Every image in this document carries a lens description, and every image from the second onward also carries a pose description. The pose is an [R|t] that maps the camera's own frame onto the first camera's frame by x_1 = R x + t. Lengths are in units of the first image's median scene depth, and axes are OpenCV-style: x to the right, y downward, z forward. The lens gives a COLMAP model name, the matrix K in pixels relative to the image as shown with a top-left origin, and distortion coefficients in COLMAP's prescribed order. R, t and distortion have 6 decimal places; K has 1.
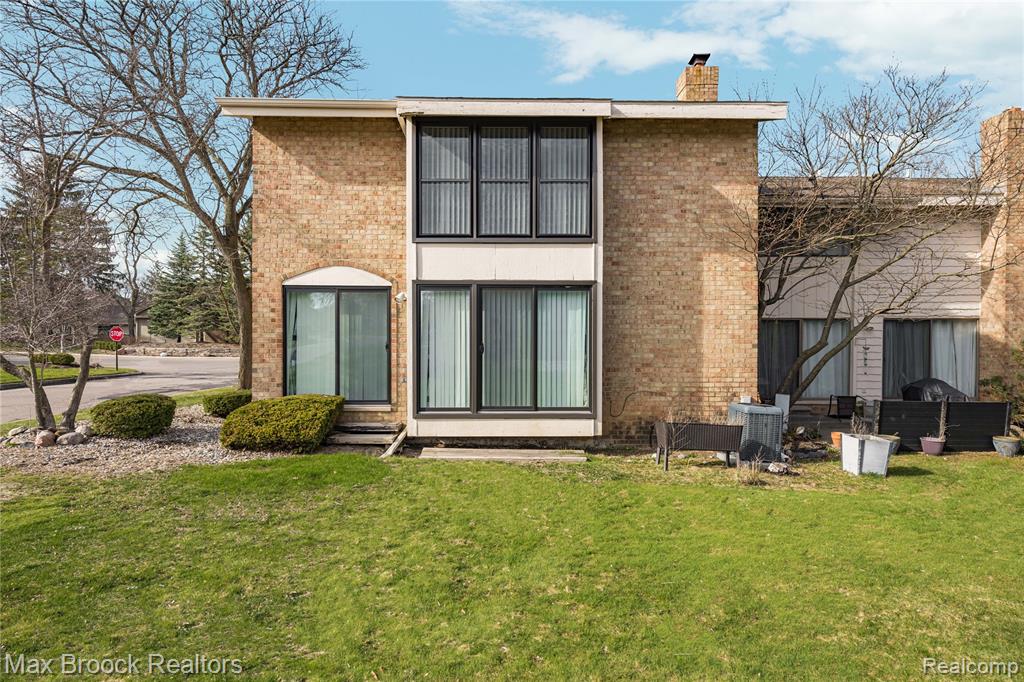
lens RADIAL K [[562.3, 0, 509.7], [0, 562.3, 336.8], [0, 0, 1]] dist [-0.006326, 0.000088]
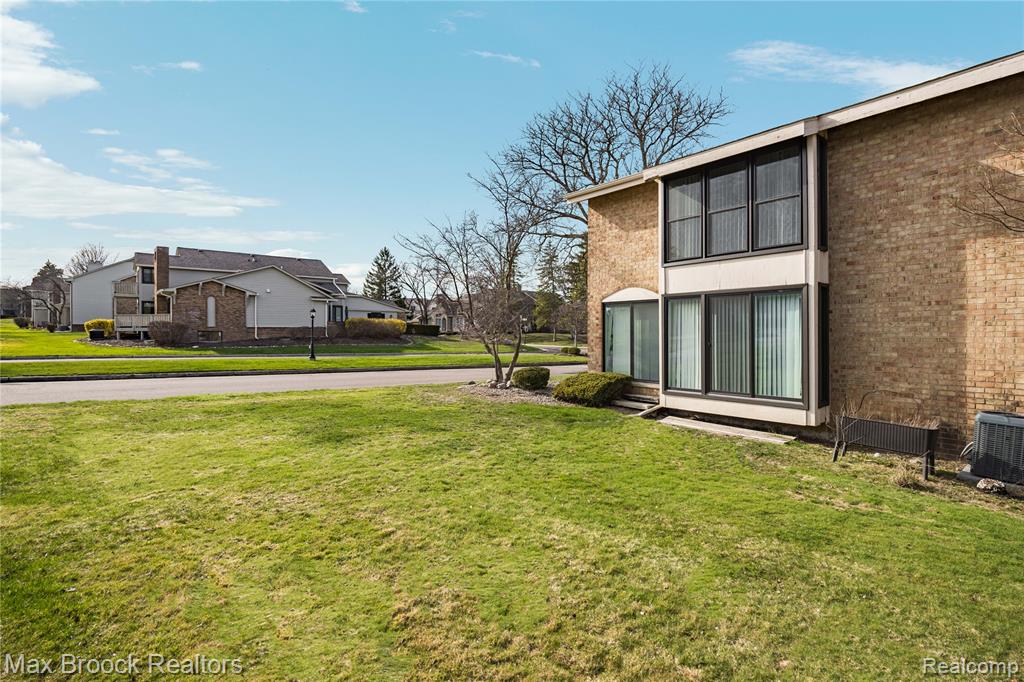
lens RADIAL K [[503.5, 0, 507.8], [0, 503.5, 336.5], [0, 0, 1]] dist [-0.003436, -0.001809]
pose [[0.598664, 0.000017, -0.801000, 0.550321], [-0.005987, 0.999972, -0.004454, 0.010581], [0.800978, 0.007462, 0.598648, -0.047467]]
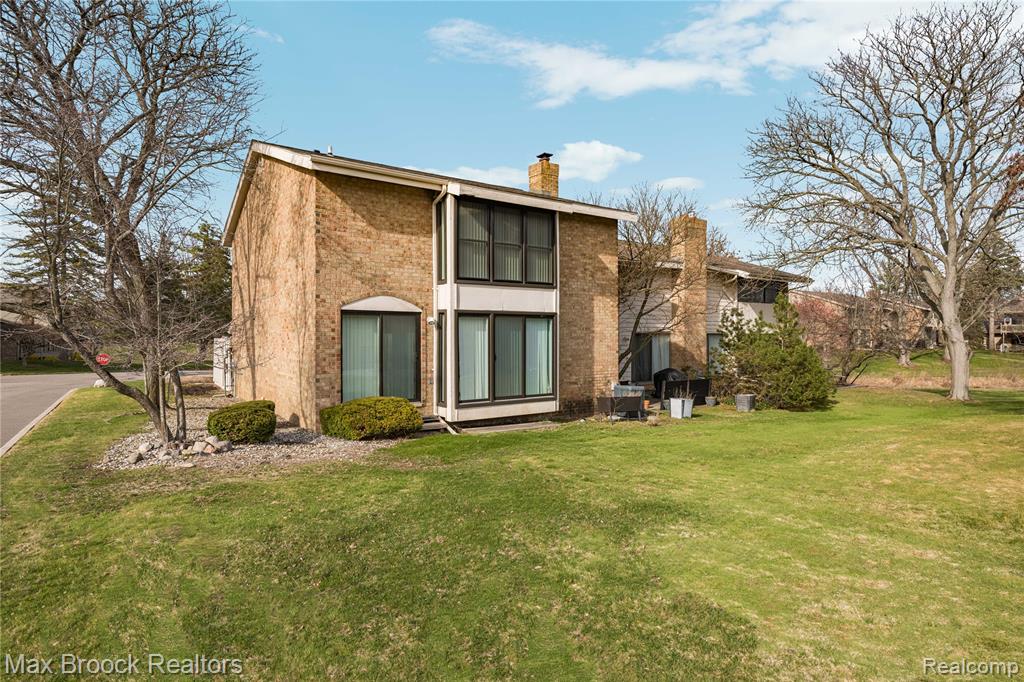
lens RADIAL K [[562.3, 0, 511.9], [0, 562.3, 332.1], [0, 0, 1]] dist [-0.006326, 0.000088]
pose [[0.825515, 0.000538, 0.564380, -0.786149], [0.008321, 0.999879, -0.013125, -0.023589], [-0.564319, 0.015532, 0.825411, -0.217314]]
